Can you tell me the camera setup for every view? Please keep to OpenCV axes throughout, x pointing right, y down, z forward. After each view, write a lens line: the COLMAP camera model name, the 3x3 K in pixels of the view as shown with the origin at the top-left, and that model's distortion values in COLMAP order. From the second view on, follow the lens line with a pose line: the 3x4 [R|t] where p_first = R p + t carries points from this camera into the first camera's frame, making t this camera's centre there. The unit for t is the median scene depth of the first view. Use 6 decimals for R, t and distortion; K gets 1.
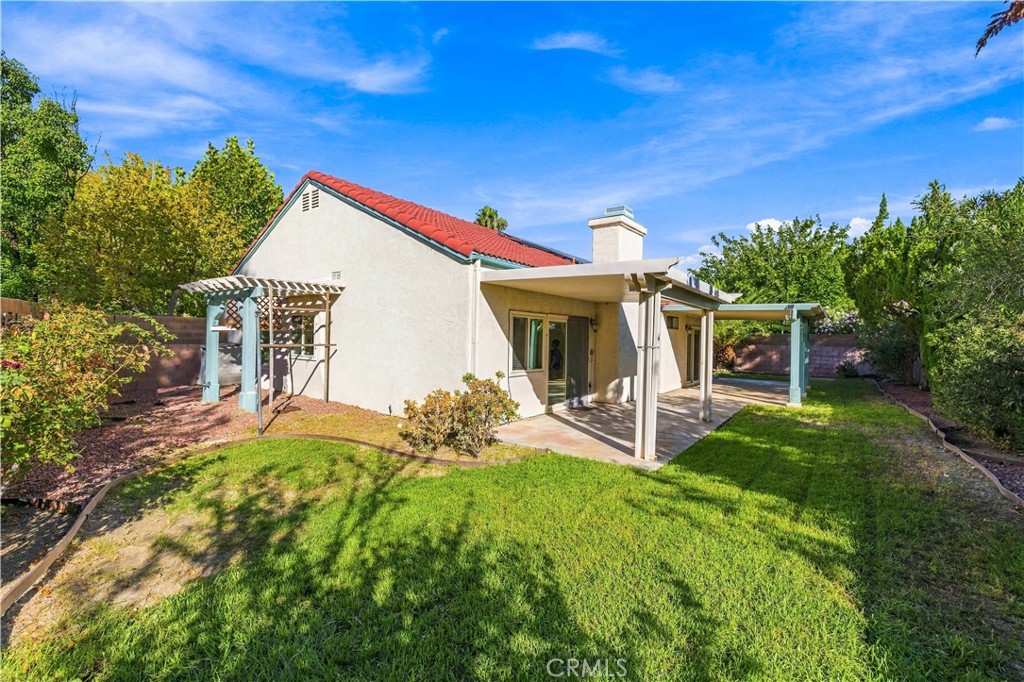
lens RADIAL K [[434.1, 0, 507.9], [0, 434.1, 339.6], [0, 0, 1]] dist [-0.000770, -0.000159]
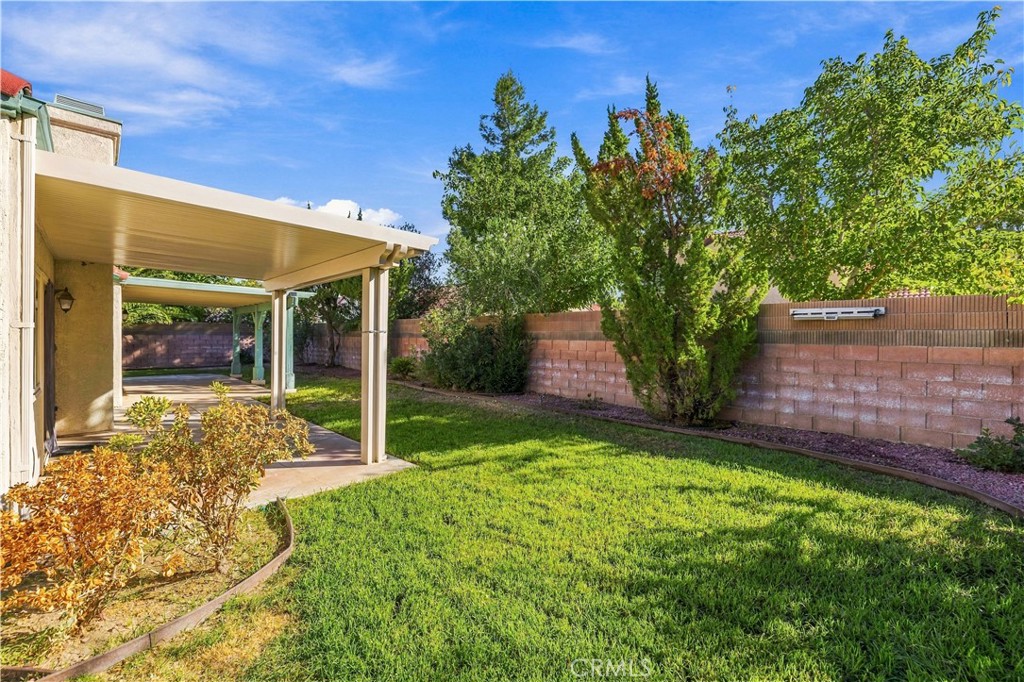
lens RADIAL K [[434.1, 0, 511.7], [0, 434.1, 333.9], [0, 0, 1]] dist [-0.000770, -0.000159]
pose [[0.121917, -0.012490, 0.992462, -0.620155], [0.006115, 0.999911, 0.011833, 0.017805], [-0.992522, 0.004626, 0.121982, 0.786424]]
